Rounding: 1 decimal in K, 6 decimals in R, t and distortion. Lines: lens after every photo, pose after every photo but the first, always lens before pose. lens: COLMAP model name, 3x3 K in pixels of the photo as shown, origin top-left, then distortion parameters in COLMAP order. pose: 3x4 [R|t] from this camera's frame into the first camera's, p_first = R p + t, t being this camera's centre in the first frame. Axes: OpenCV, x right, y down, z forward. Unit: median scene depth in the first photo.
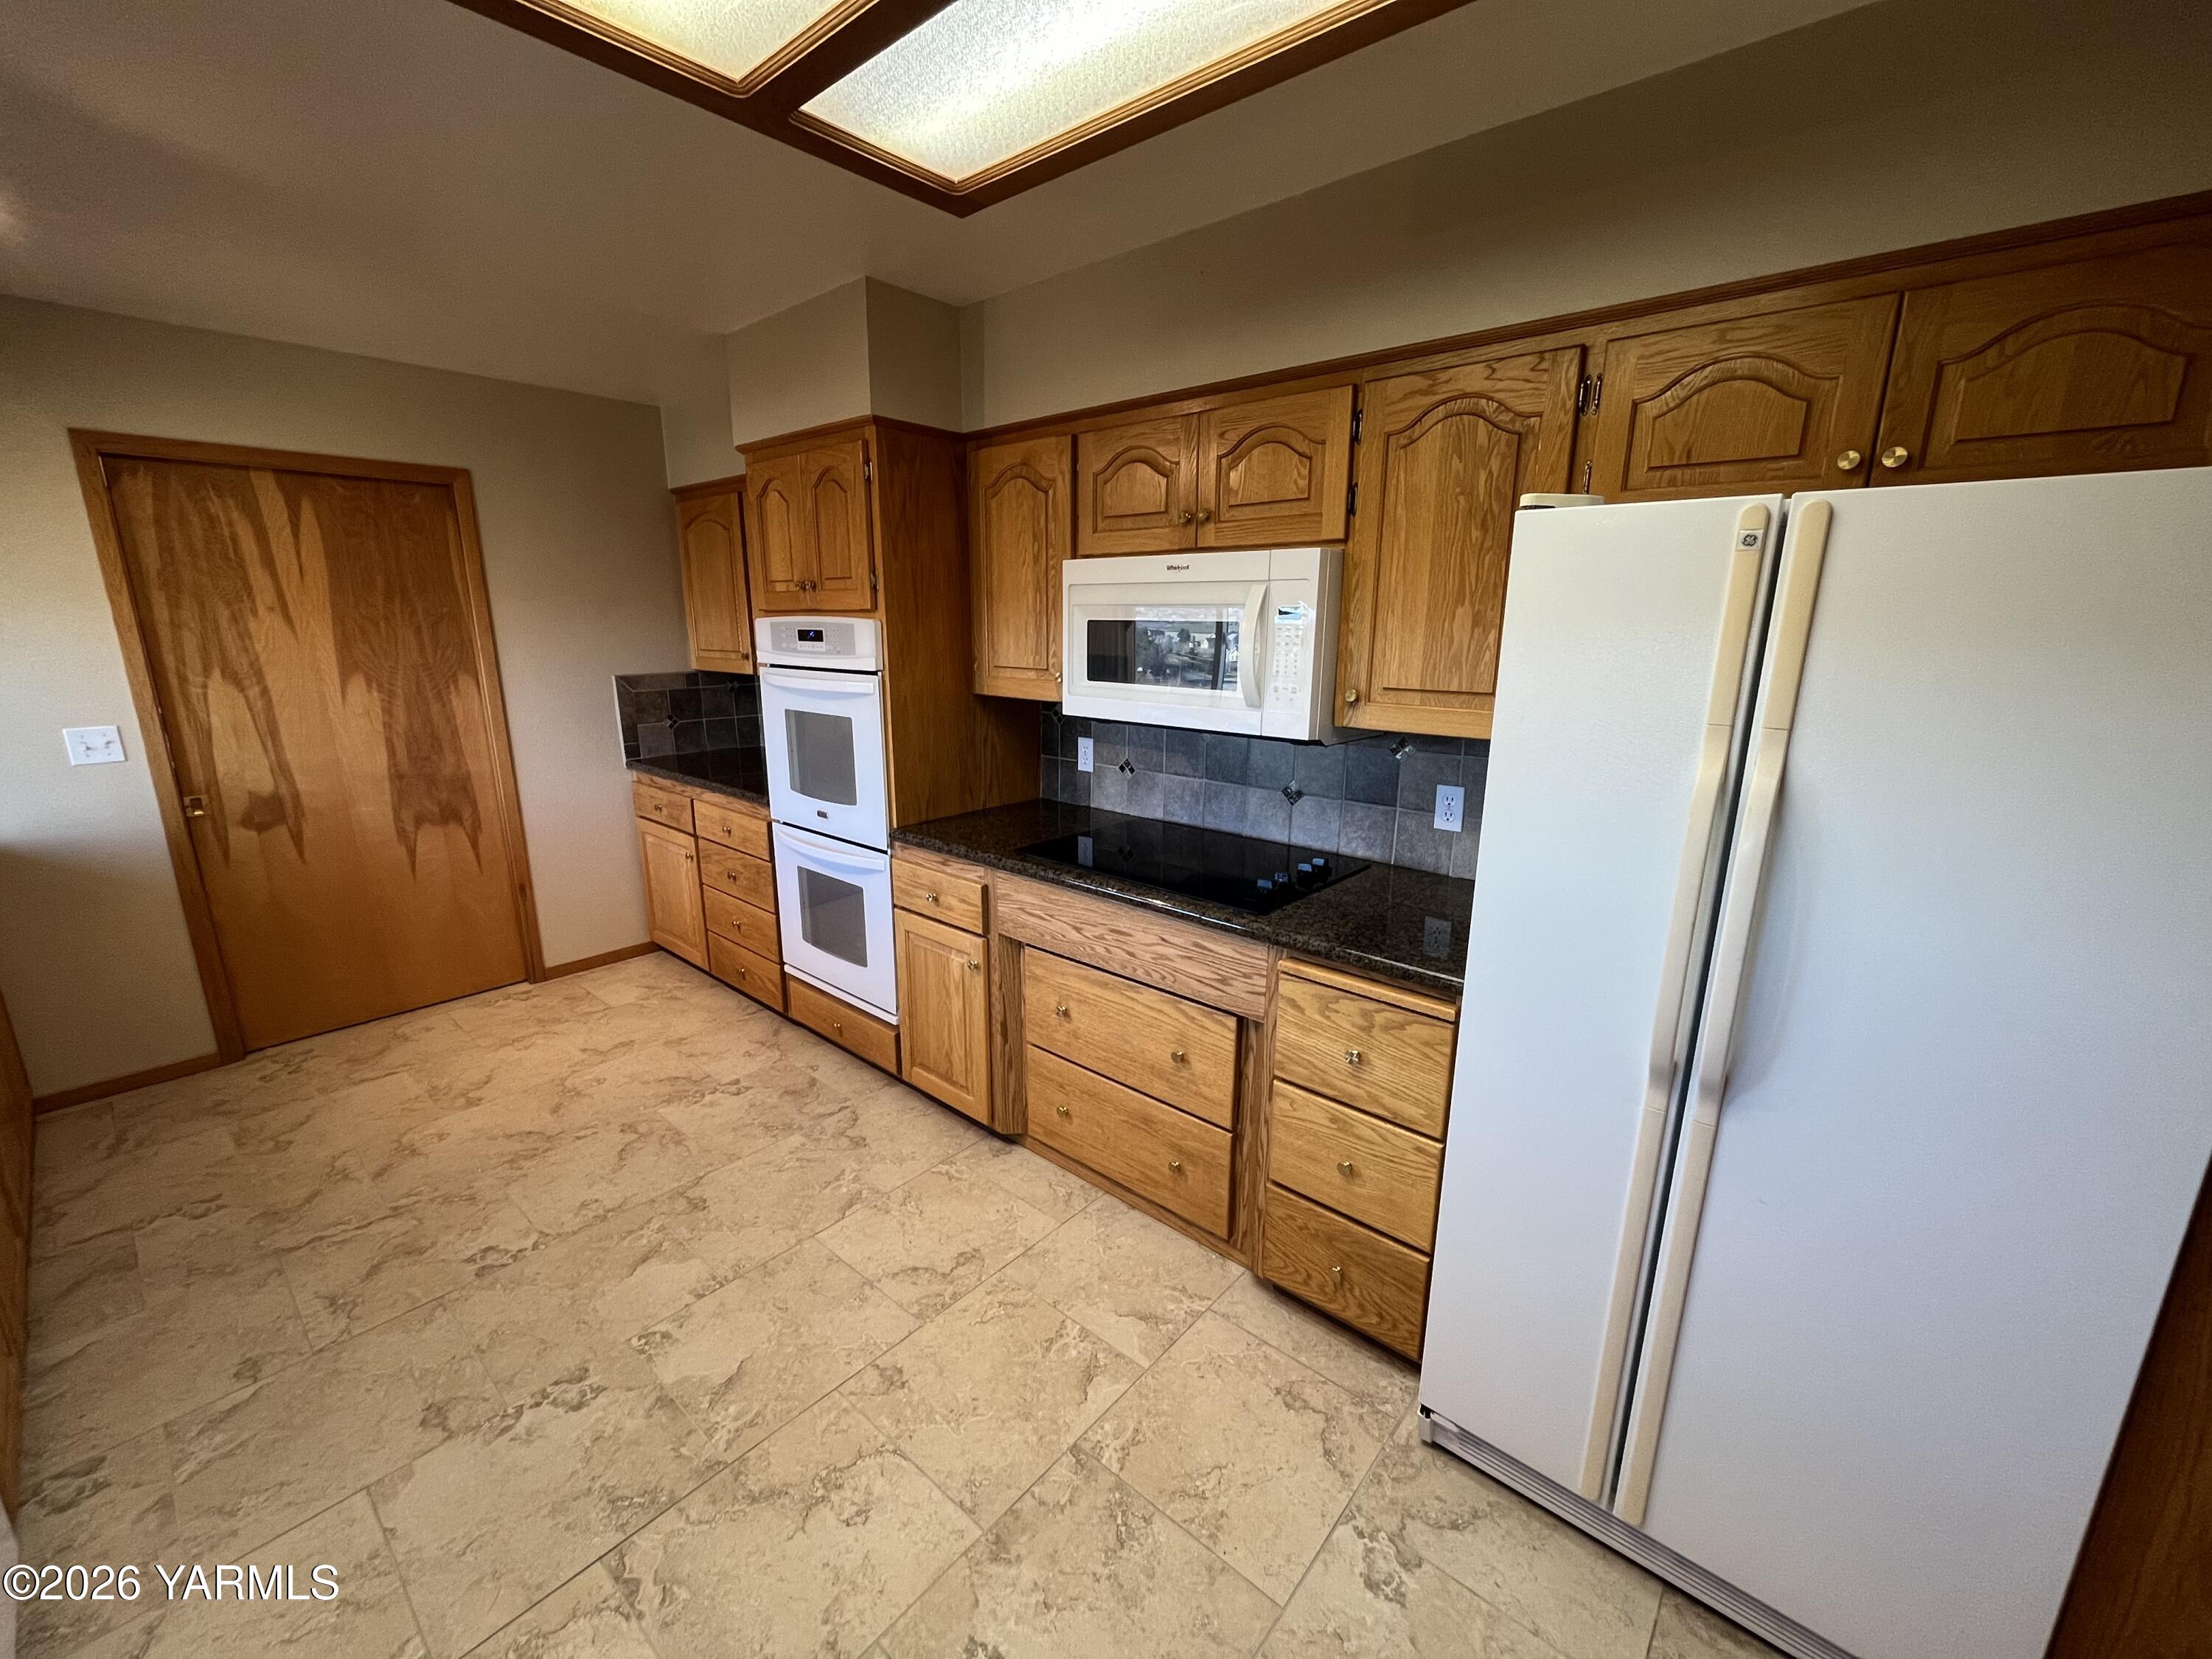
lens RADIAL K [[892.4, 0, 1103.8], [0, 892.4, 831.5], [0, 0, 1]] dist [-0.003856, 0.000064]
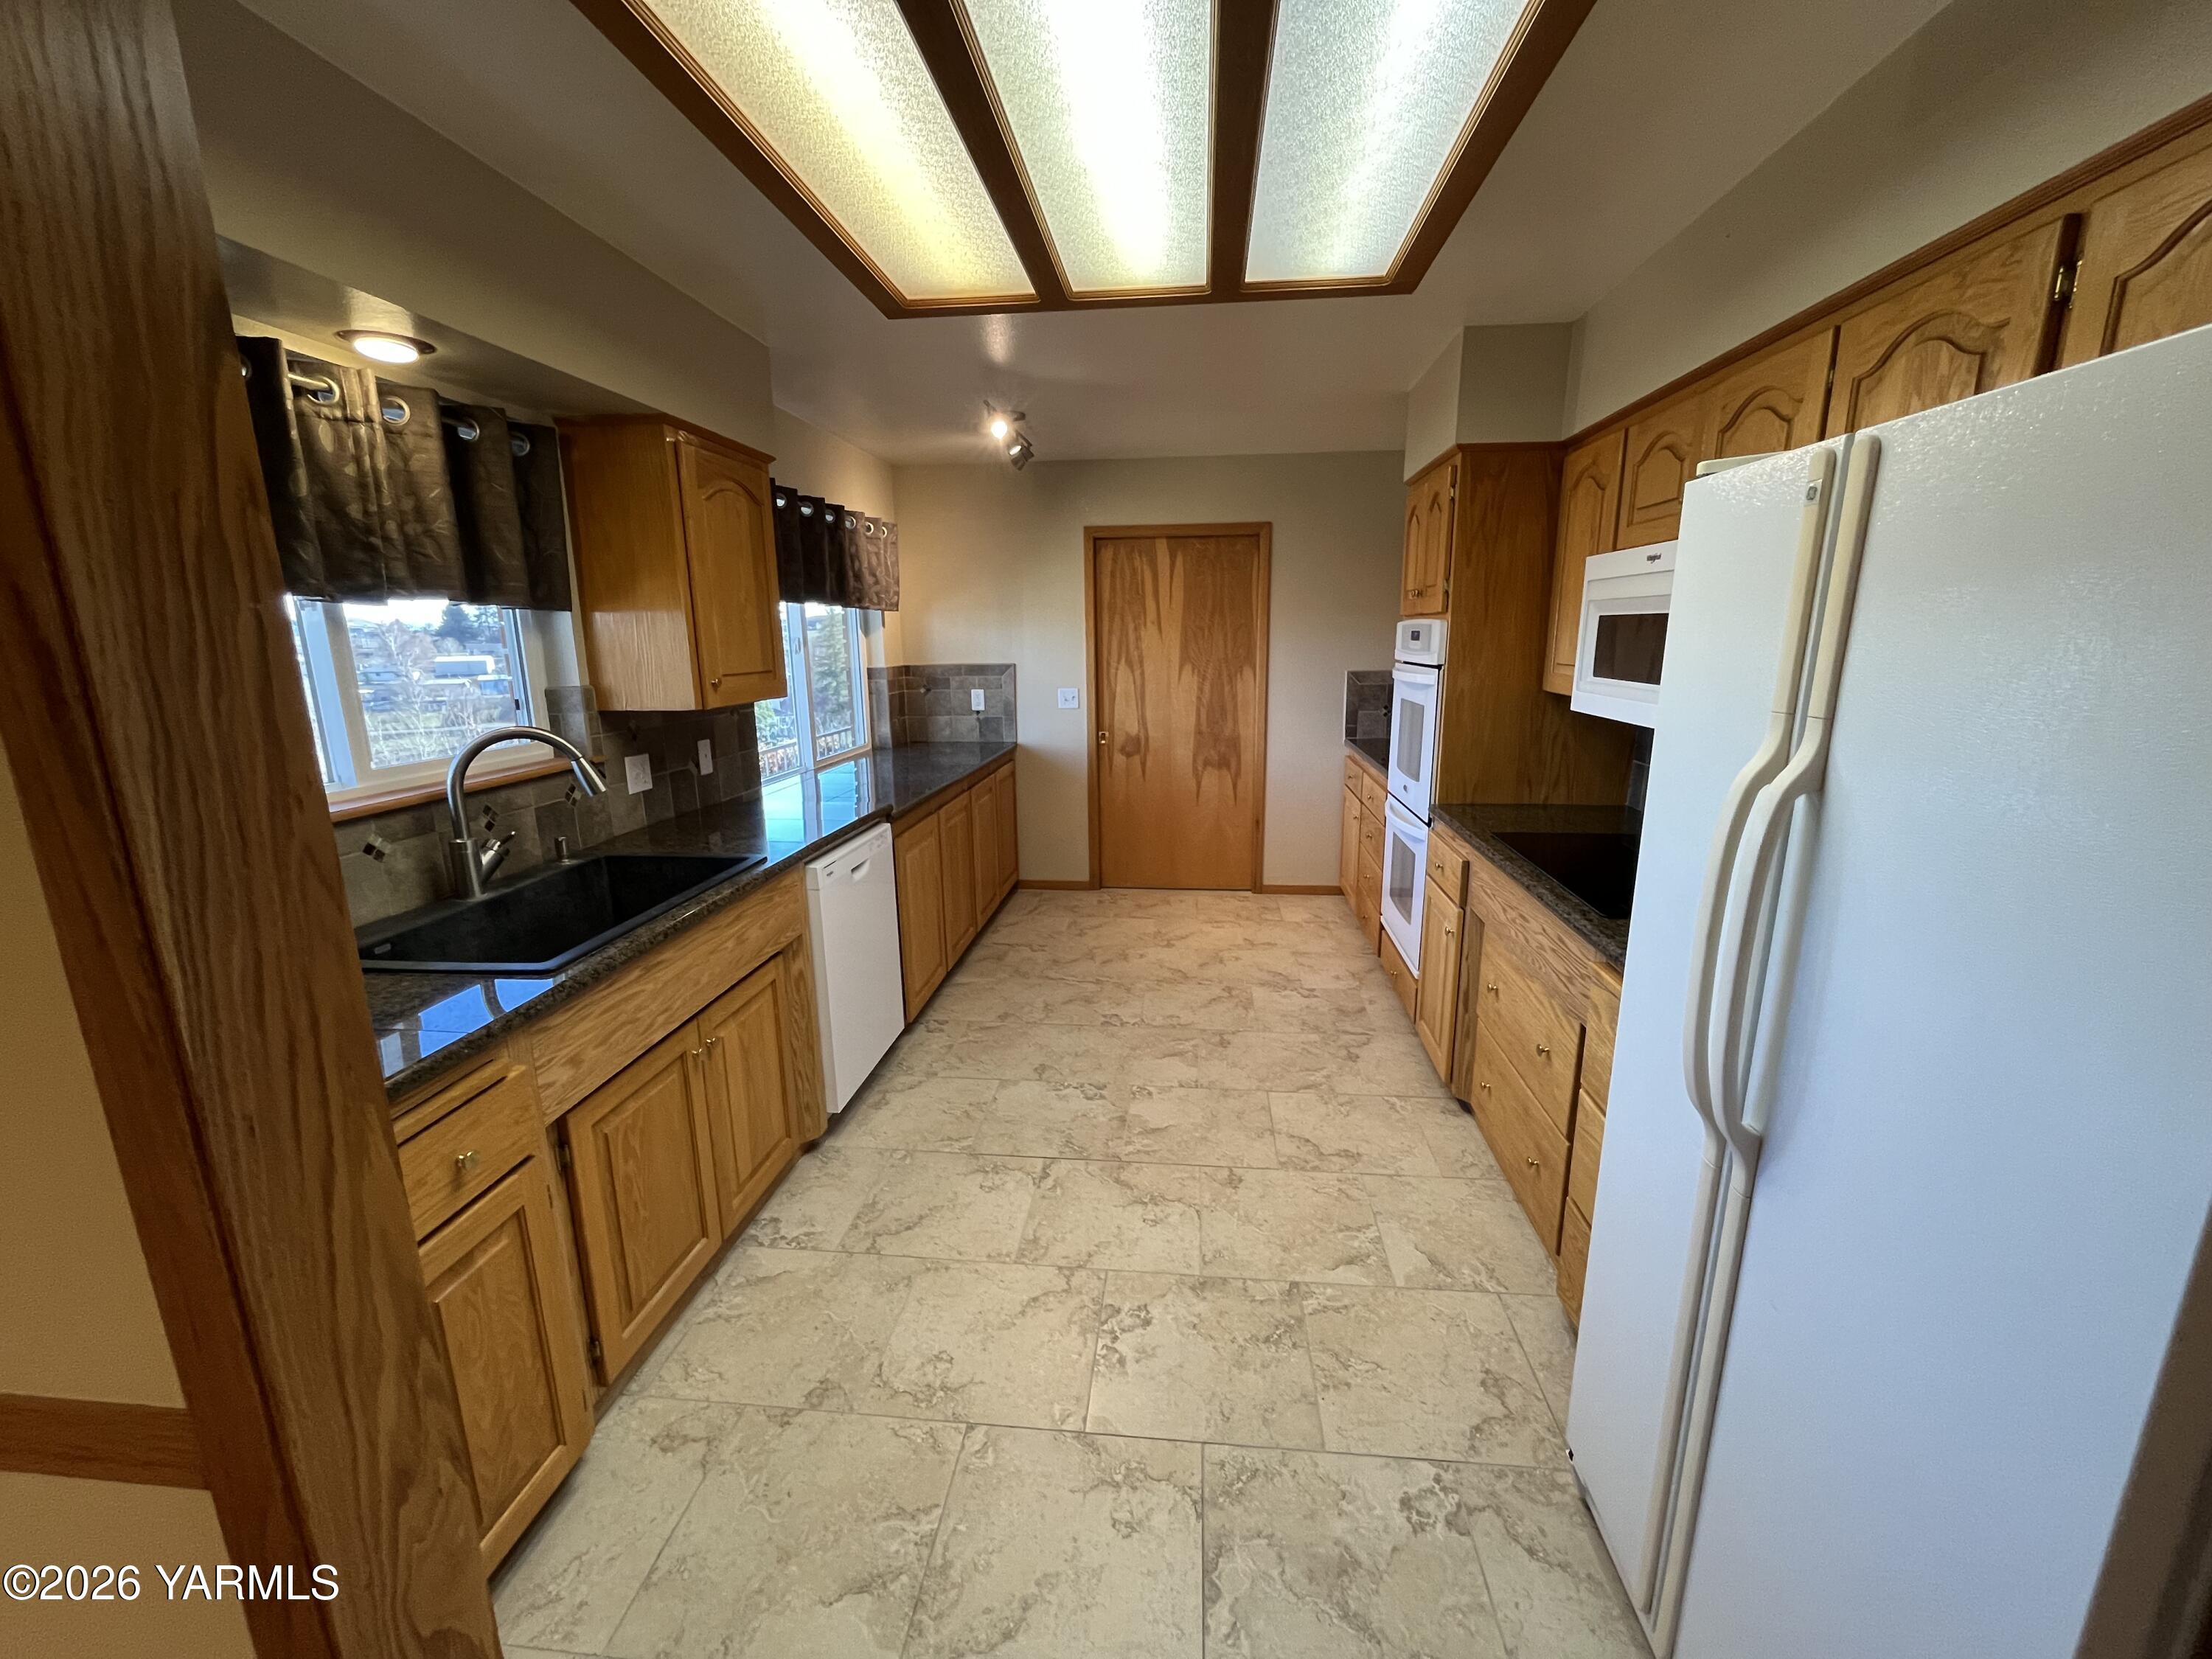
lens RADIAL K [[892.4, 0, 1105.8], [0, 892.4, 831.9], [0, 0, 1]] dist [-0.003856, 0.000064]
pose [[0.573081, 0.167142, -0.802273, 0.440949], [-0.177959, 0.981001, 0.077257, 0.017907], [0.799943, 0.098497, 0.591937, -0.002802]]
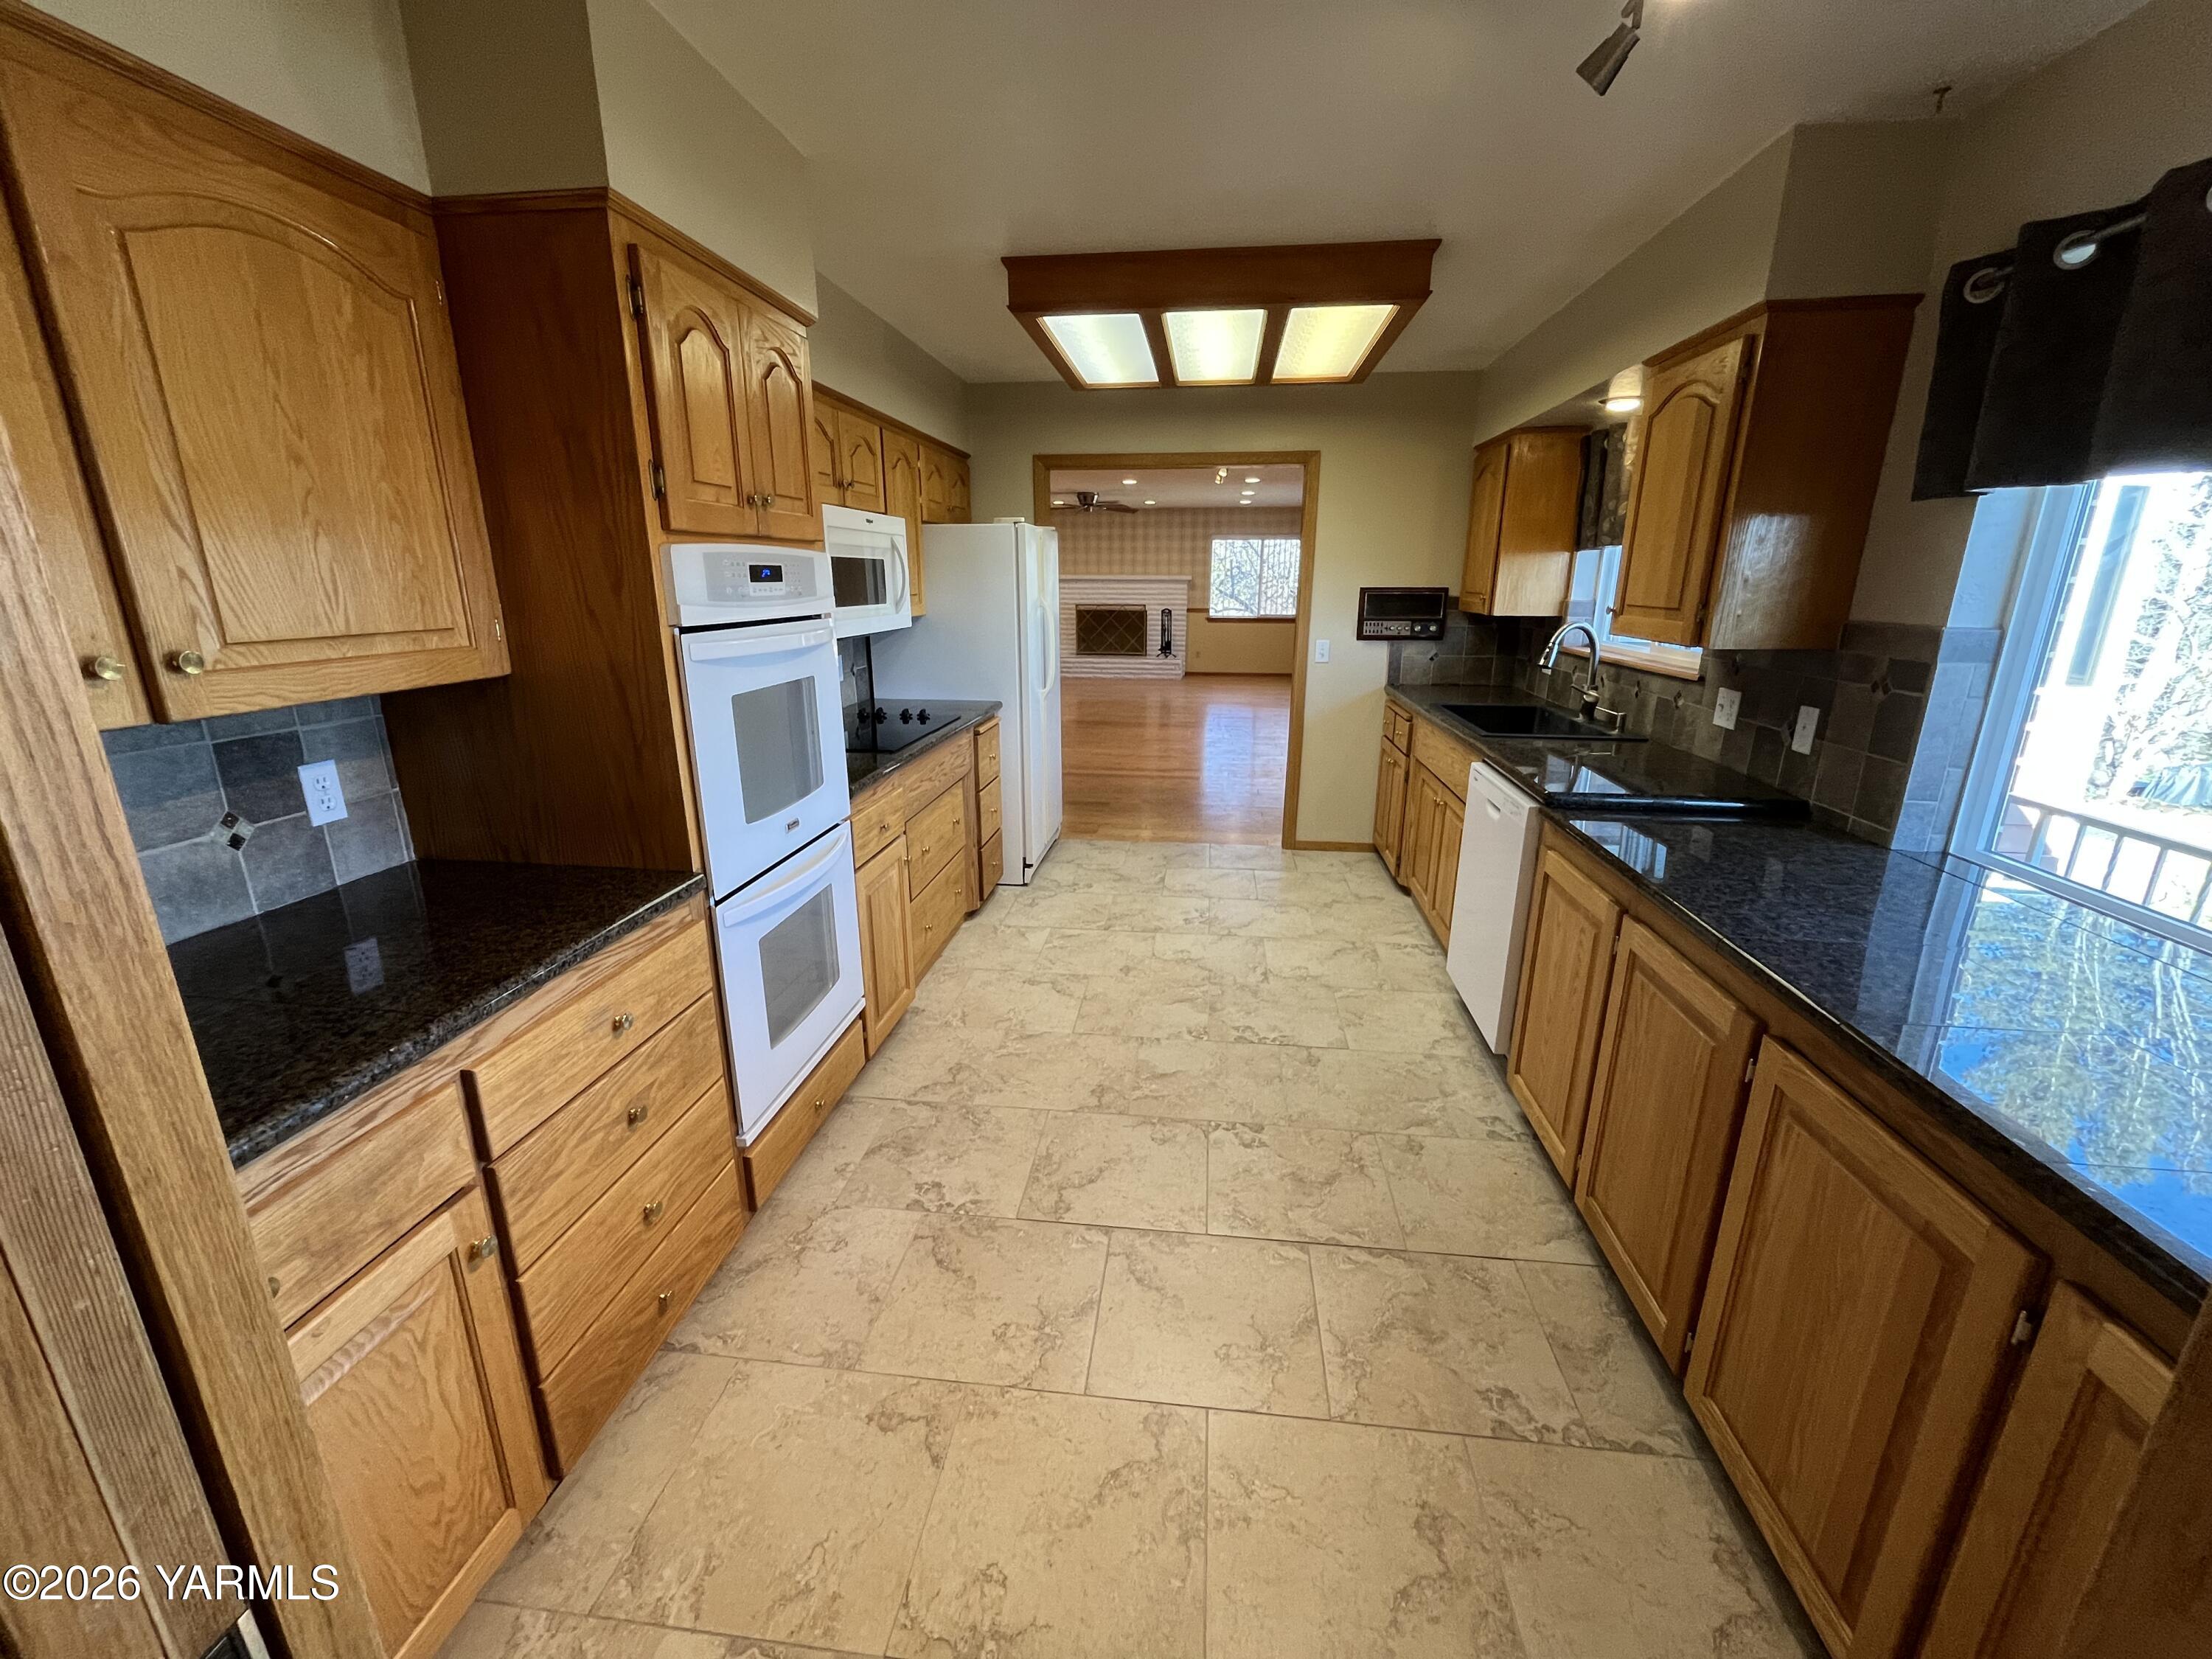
lens RADIAL K [[892.4, 0, 1104.0], [0, 892.4, 834.2], [0, 0, 1]] dist [-0.003856, 0.000064]
pose [[-0.557390, -0.237645, 0.795513, -1.116327], [0.191010, 0.895753, 0.401424, -0.275208], [-0.807980, 0.375701, -0.453892, 1.216868]]
